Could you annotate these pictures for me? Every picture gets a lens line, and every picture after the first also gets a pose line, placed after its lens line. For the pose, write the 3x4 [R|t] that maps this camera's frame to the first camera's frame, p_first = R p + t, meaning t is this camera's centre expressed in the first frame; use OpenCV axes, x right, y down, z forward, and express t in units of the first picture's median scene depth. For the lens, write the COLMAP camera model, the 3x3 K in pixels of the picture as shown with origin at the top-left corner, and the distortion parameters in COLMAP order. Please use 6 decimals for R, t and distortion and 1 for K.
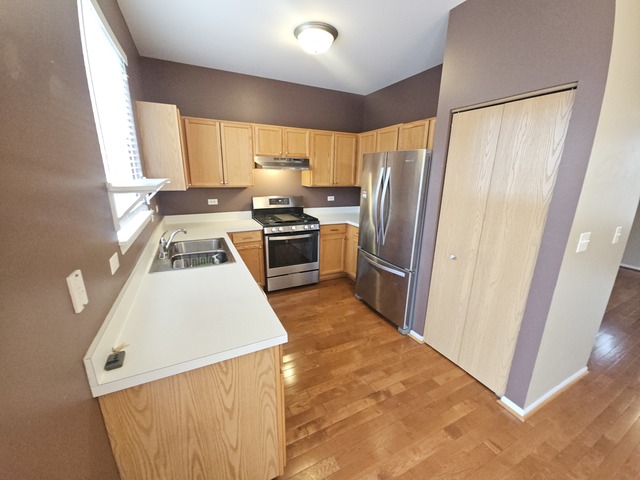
lens RADIAL K [[251.6, 0, 320.4], [0, 251.6, 231.5], [0, 0, 1]] dist [0.000622, -0.005642]
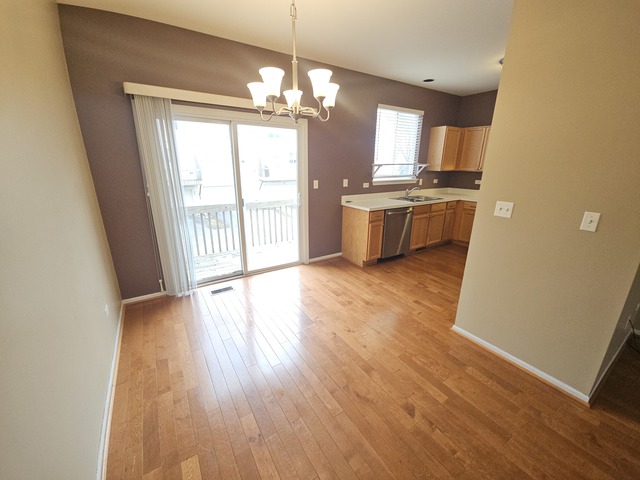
lens RADIAL K [[257.7, 0, 323.3], [0, 257.7, 241.2], [0, 0, 1]] dist [0.000955, -0.009368]
pose [[0.108433, 0.256751, -0.960375, 1.830892], [-0.237343, 0.944820, 0.225795, 0.136267], [0.965355, 0.203455, 0.163388, -0.000407]]
